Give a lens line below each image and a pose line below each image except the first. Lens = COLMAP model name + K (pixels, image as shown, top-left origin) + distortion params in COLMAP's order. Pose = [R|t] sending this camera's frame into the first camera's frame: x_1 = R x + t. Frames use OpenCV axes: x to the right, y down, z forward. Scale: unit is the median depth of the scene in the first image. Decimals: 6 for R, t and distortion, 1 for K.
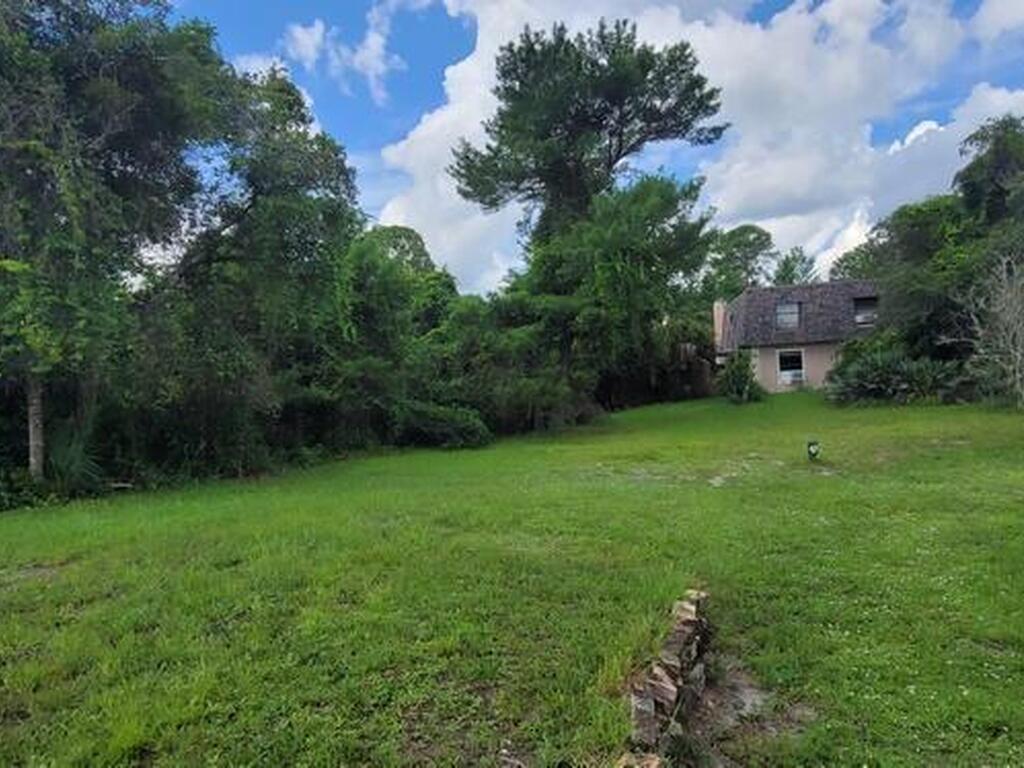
lens RADIAL K [[682.0, 0, 488.1], [0, 682.0, 383.3], [0, 0, 1]] dist [-0.007342, -0.003143]
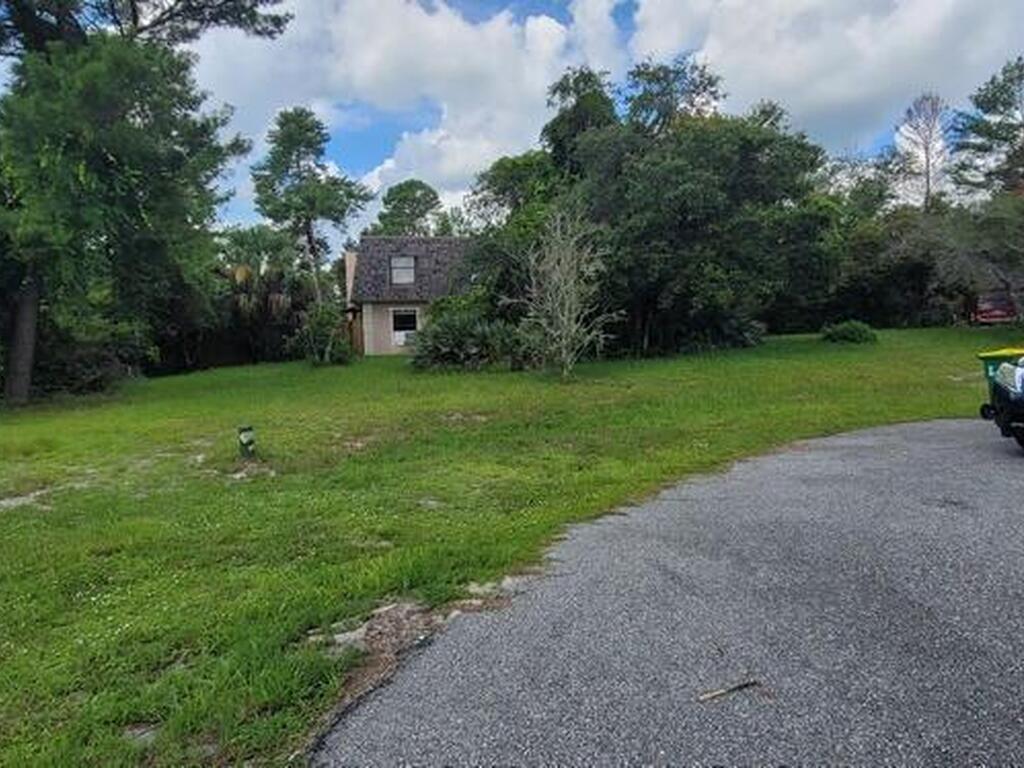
lens RADIAL K [[677.7, 0, 508.9], [0, 677.7, 385.0], [0, 0, 1]] dist [-0.006665, 0.002508]
pose [[0.904748, 0.002610, 0.425939, 0.257916], [-0.029631, 0.997944, 0.056826, -0.002728], [-0.424915, -0.064034, 0.902966, 0.156912]]
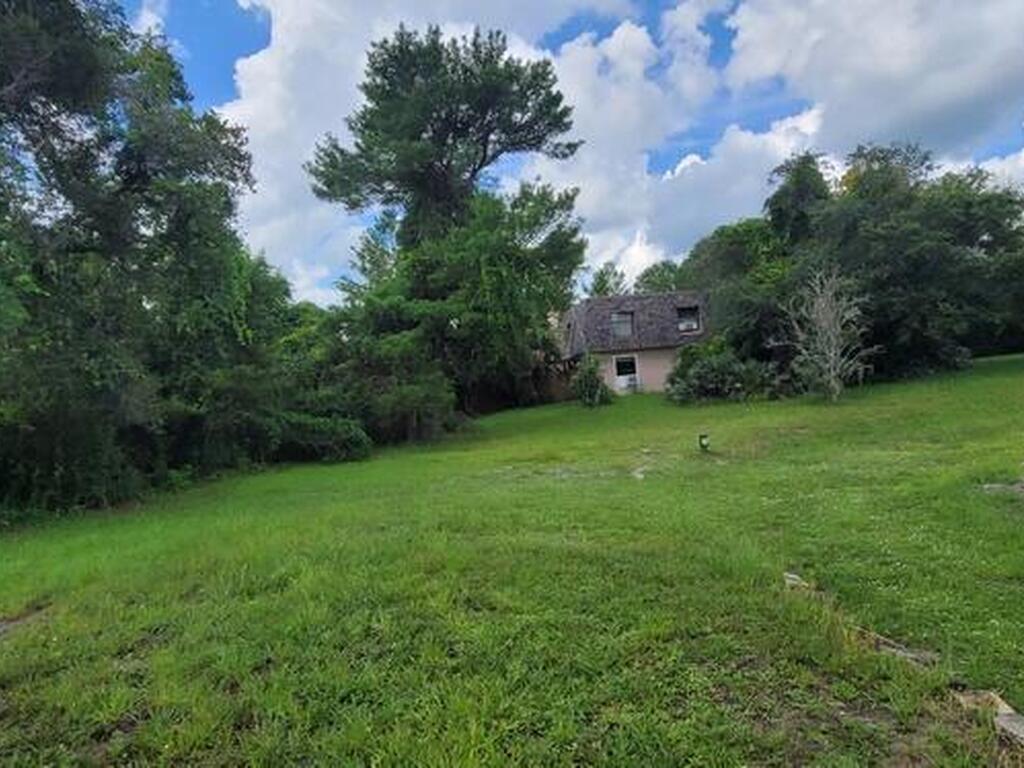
lens RADIAL K [[696.9, 0, 498.7], [0, 696.9, 378.9], [0, 0, 1]] dist [-0.003857, -0.000508]
pose [[0.955475, -0.020067, 0.294388, -0.099334], [0.027518, 0.999397, -0.021186, 0.006957], [-0.293785, 0.028344, 0.955451, 0.016510]]
